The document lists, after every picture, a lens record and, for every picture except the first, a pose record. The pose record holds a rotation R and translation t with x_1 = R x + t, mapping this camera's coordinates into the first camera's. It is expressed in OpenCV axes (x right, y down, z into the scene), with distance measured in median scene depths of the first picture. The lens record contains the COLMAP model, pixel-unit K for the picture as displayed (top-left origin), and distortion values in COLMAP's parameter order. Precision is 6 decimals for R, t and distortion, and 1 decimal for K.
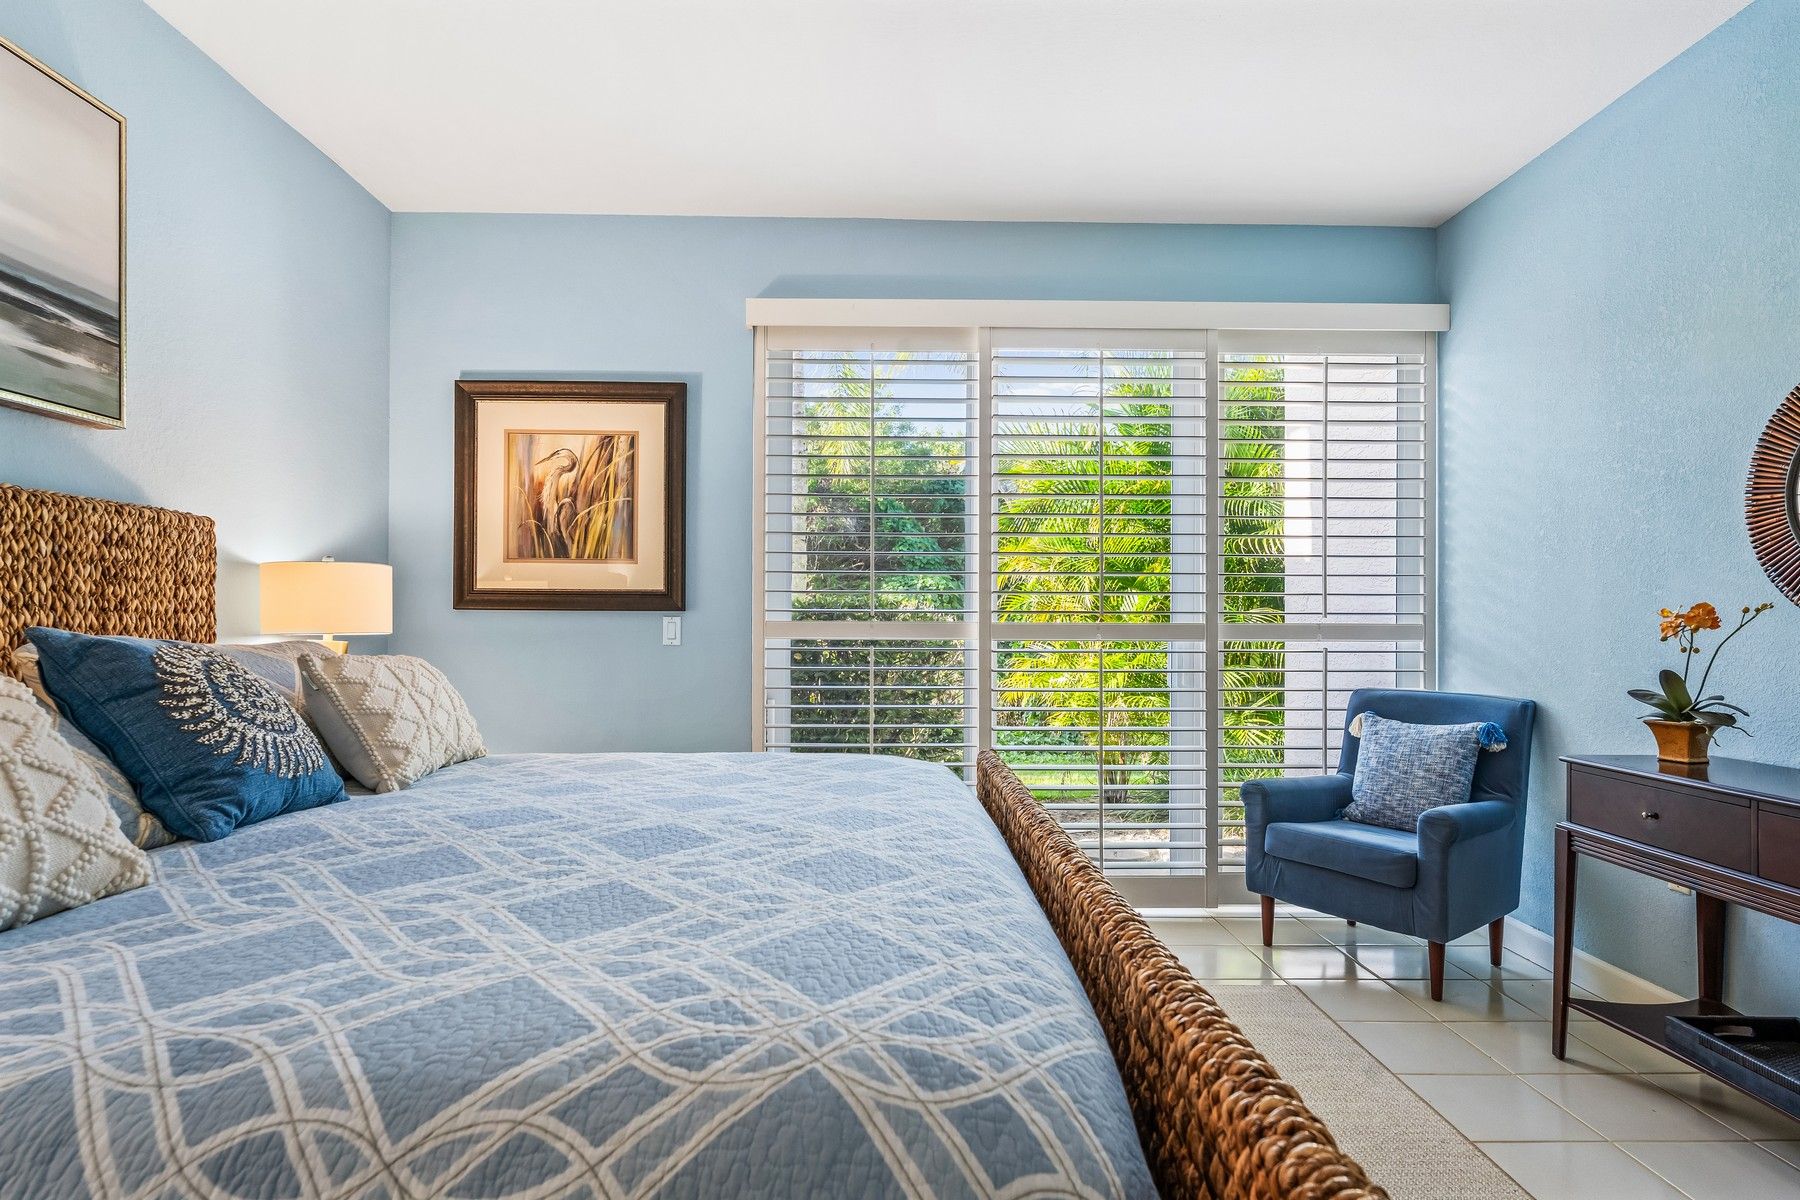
lens RADIAL K [[969.2, 0, 900.0], [0, 969.2, 600.0], [0, 0, 1]] dist [0.001023, 0.000176]
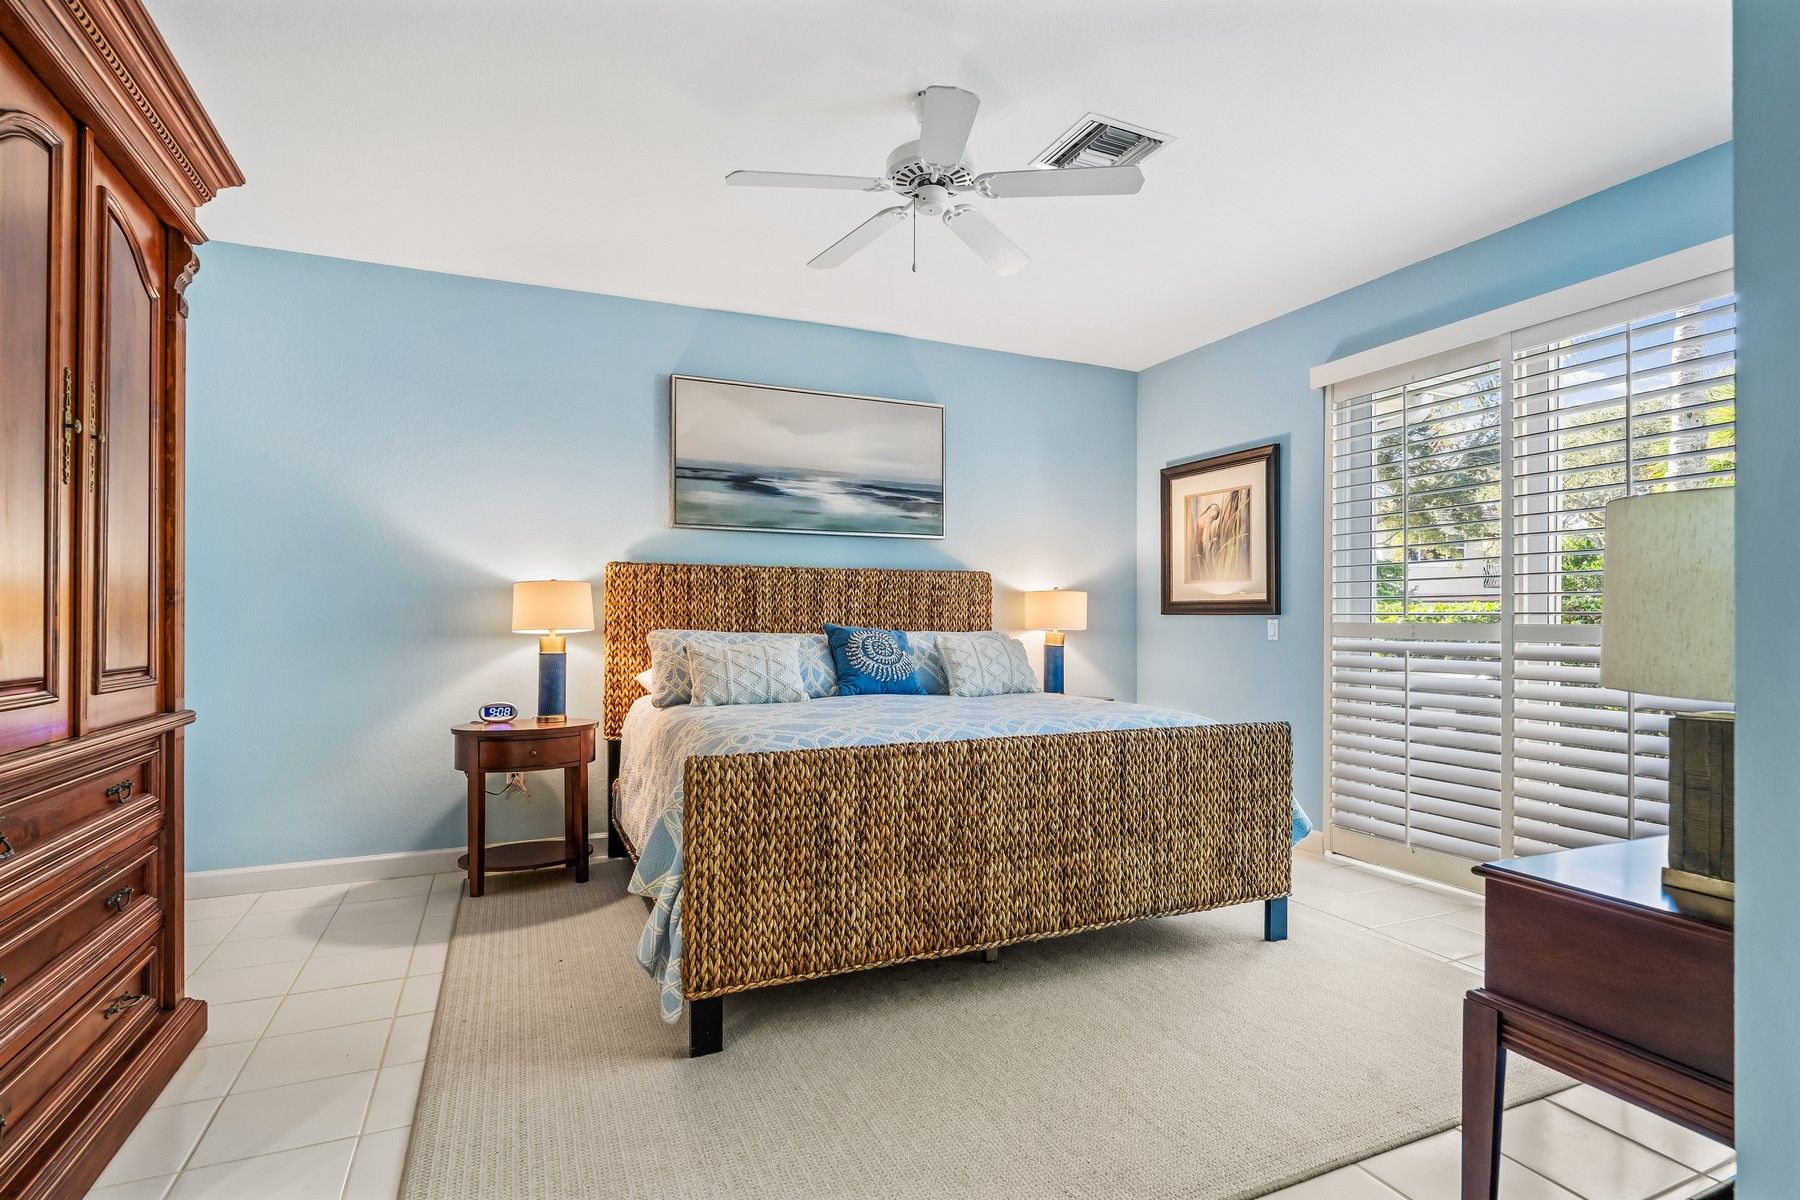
lens RADIAL K [[871.2, 0, 900.0], [0, 871.2, 600.0], [0, 0, 1]] dist [0.000512, 0.000039]
pose [[0.378046, -0.020702, -0.925555, 0.687758], [0.017153, 0.999735, -0.015355, 0.000611], [0.925628, -0.010071, 0.378301, 0.066521]]
